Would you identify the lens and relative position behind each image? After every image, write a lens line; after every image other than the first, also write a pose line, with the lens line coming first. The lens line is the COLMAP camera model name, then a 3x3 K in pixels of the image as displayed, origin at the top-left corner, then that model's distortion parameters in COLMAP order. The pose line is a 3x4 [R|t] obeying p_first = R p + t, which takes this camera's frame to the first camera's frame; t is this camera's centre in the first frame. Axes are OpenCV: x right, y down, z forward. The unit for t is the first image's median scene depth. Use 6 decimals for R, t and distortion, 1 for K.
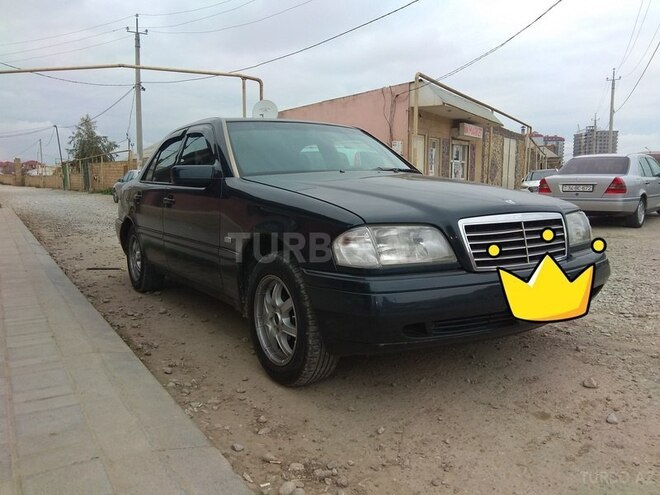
lens RADIAL K [[519.1, 0, 330.0], [0, 519.1, 247.5], [0, 0, 1]] dist [0.095697, -0.158787]
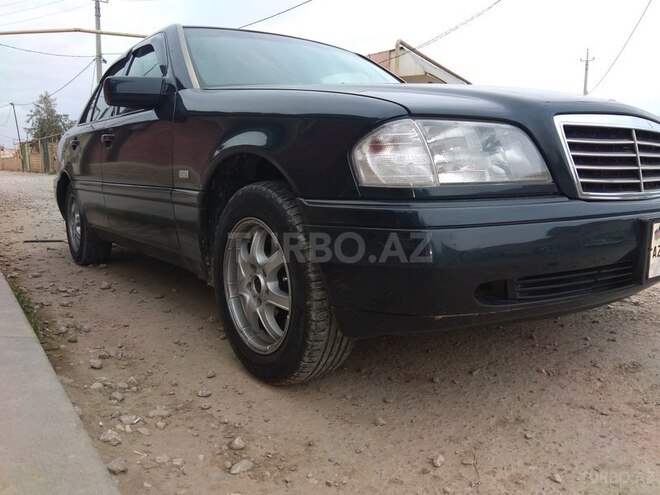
lens RADIAL K [[519.1, 0, 330.0], [0, 519.1, 247.5], [0, 0, 1]] dist [0.095697, -0.158787]
pose [[0.998607, -0.007328, 0.052256, -0.045087], [0.005854, 0.999583, 0.028294, 0.072415], [-0.052441, -0.027949, 0.998233, 0.337339]]
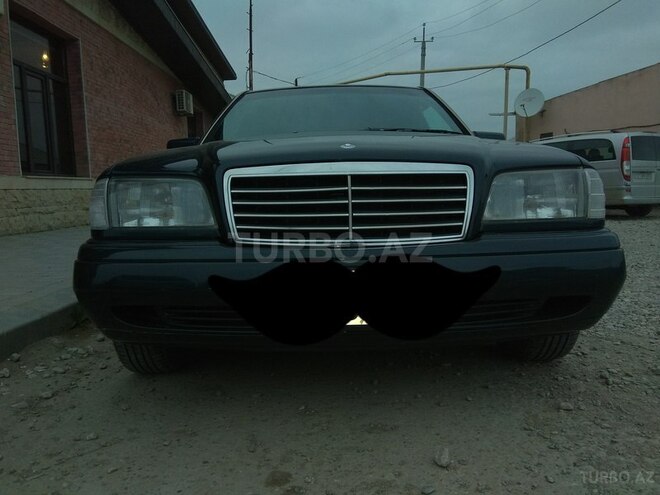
lens RADIAL K [[519.1, 0, 330.0], [0, 519.1, 247.5], [0, 0, 1]] dist [0.095697, -0.158787]
pose [[0.829731, 0.048329, -0.556068, 0.659930], [-0.056062, 0.998422, 0.003123, 0.035583], [0.555341, 0.028583, 0.831131, 0.432256]]
